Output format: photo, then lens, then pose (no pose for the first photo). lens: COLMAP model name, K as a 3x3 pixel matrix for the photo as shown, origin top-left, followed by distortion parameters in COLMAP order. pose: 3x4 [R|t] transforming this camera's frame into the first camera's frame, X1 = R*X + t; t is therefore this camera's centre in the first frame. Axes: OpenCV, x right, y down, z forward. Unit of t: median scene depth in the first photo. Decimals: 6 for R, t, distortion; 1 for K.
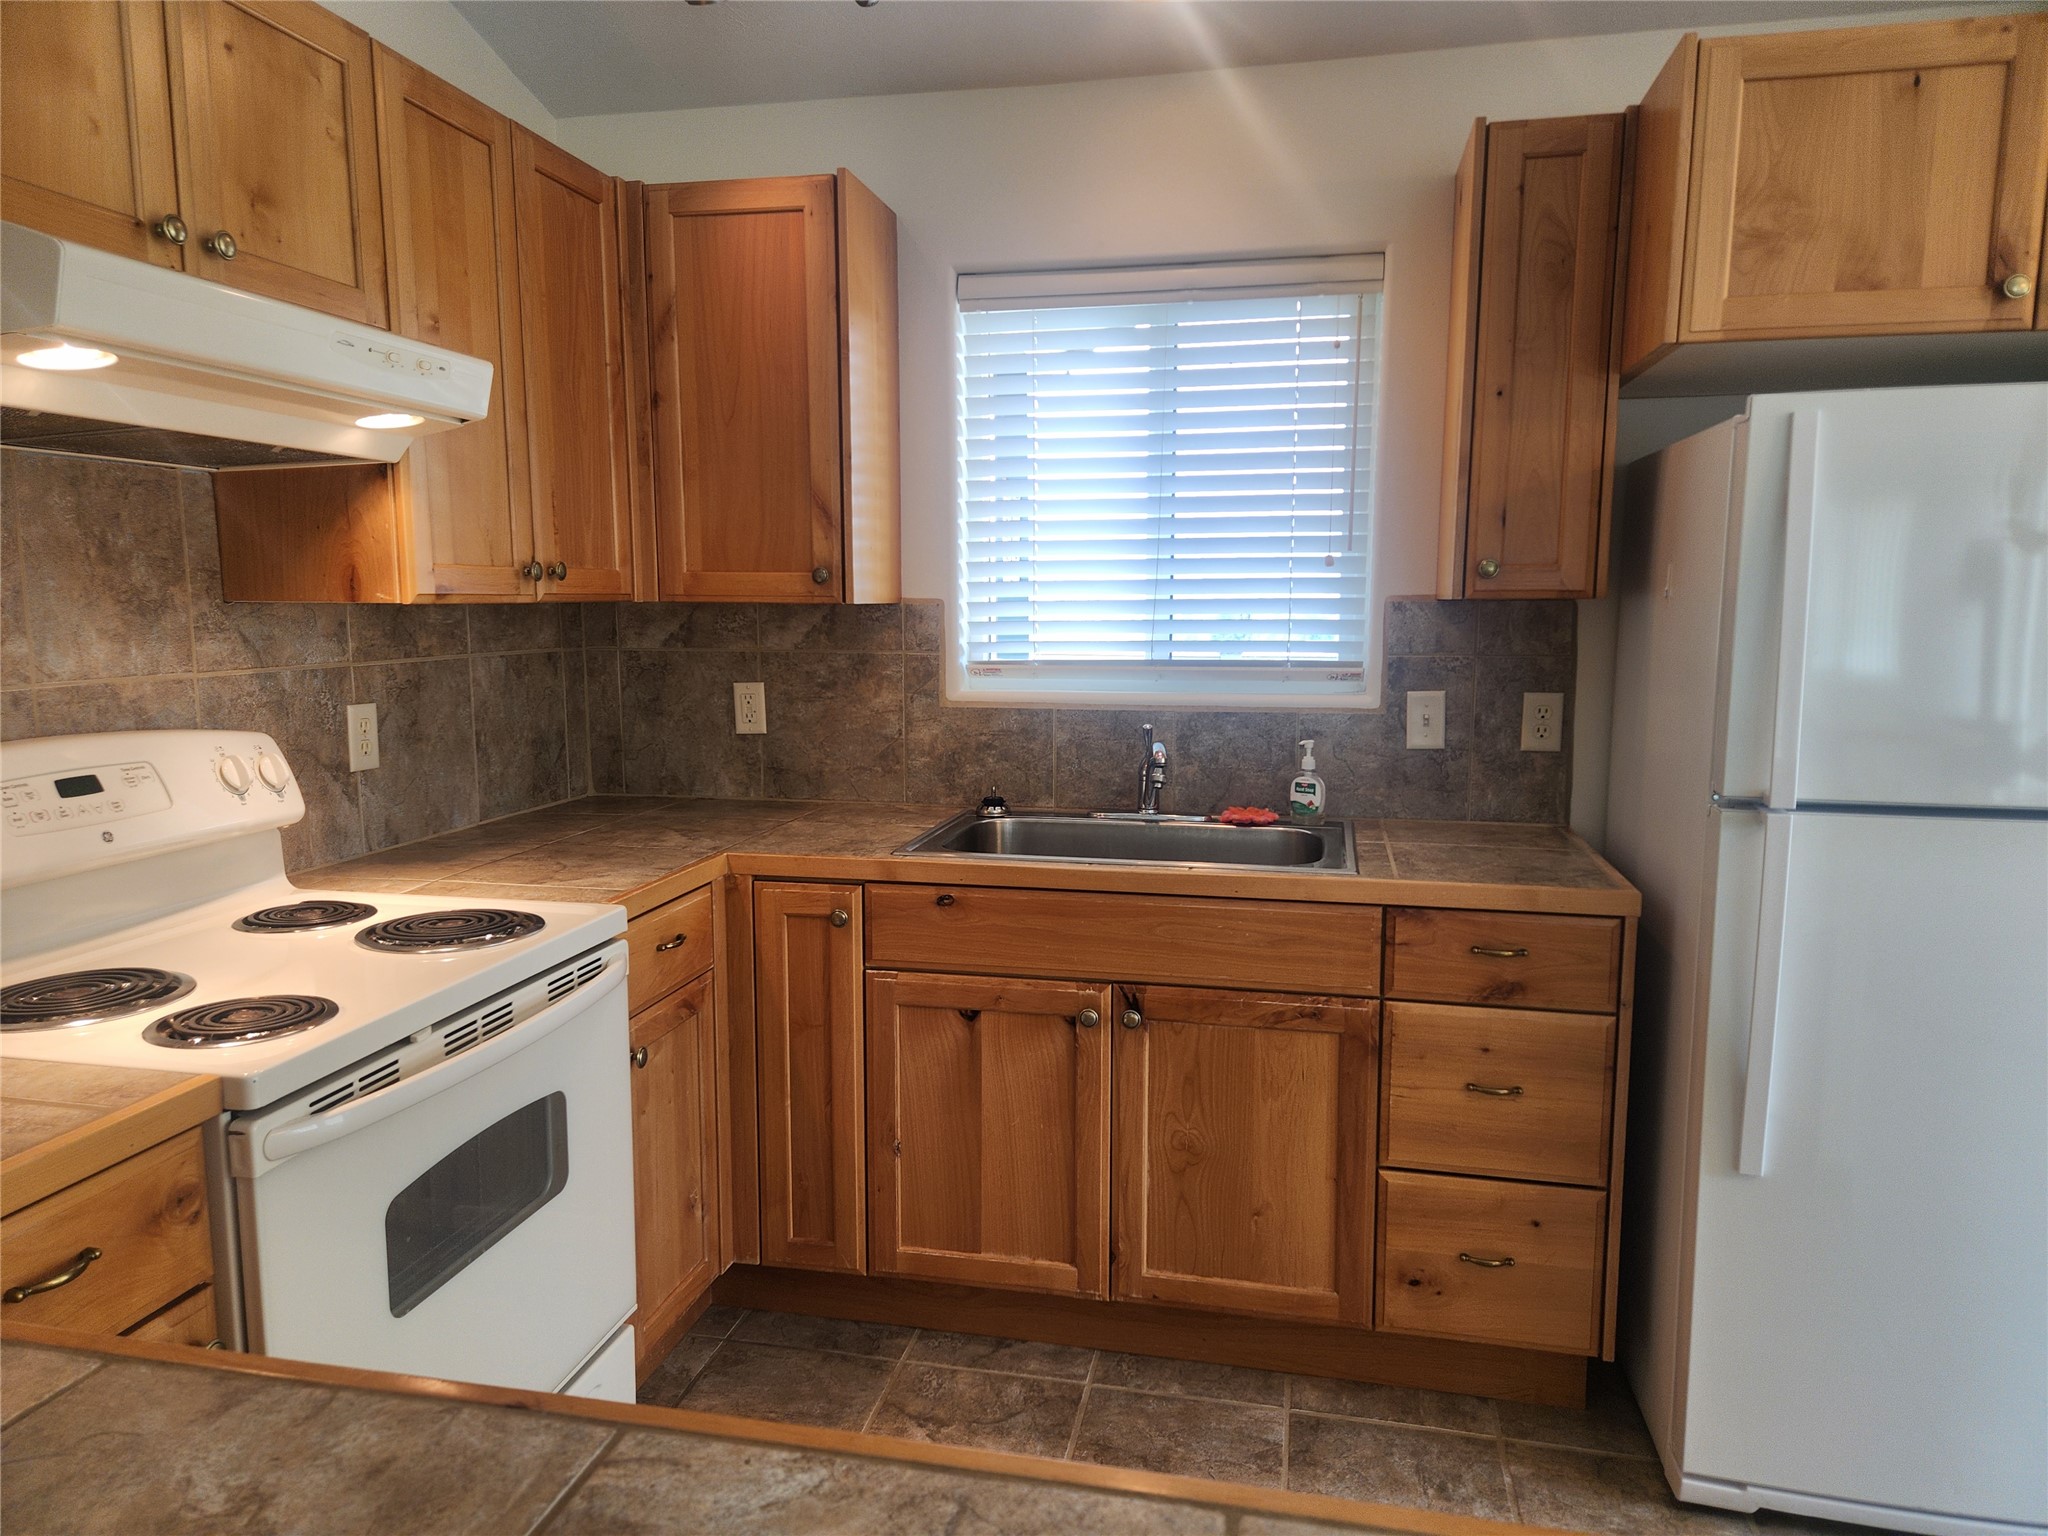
lens RADIAL K [[1355.9, 0, 1021.2], [0, 1355.9, 768.6], [0, 0, 1]] dist [0.087502, -0.068615]
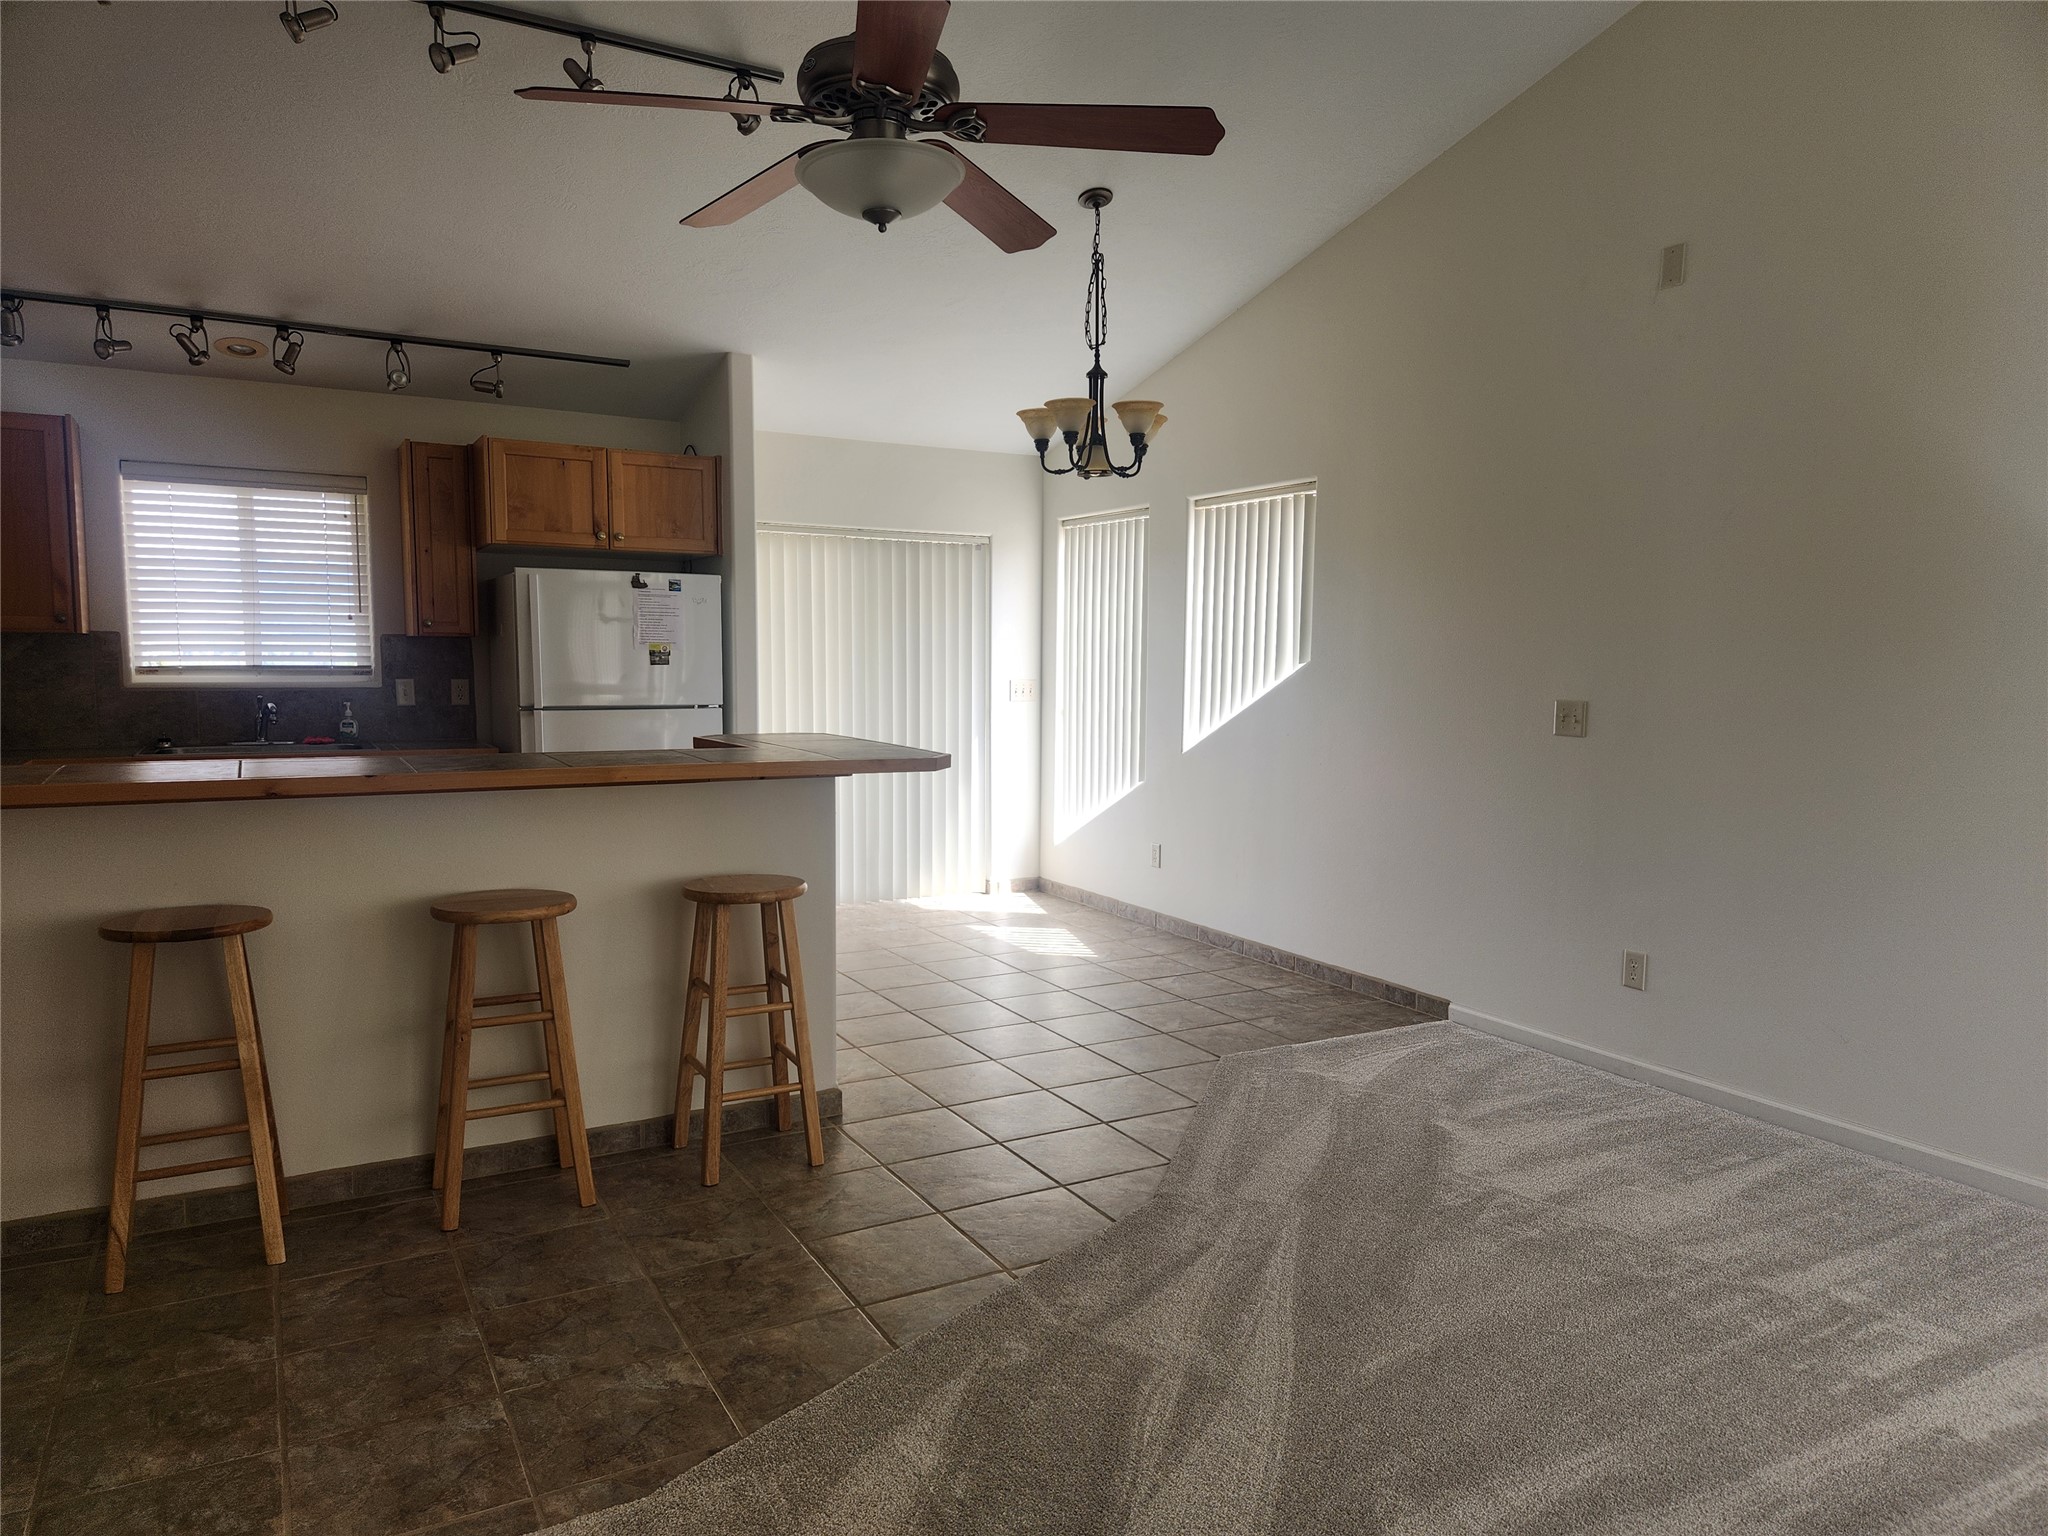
lens RADIAL K [[1381.4, 0, 1032.3], [0, 1381.4, 794.1], [0, 0, 1]] dist [0.087835, -0.079542]
pose [[0.750320, -0.063819, 0.657987, -0.484424], [0.074978, 0.997122, 0.011213, 0.197437], [-0.656809, 0.040921, 0.752945, -1.483355]]
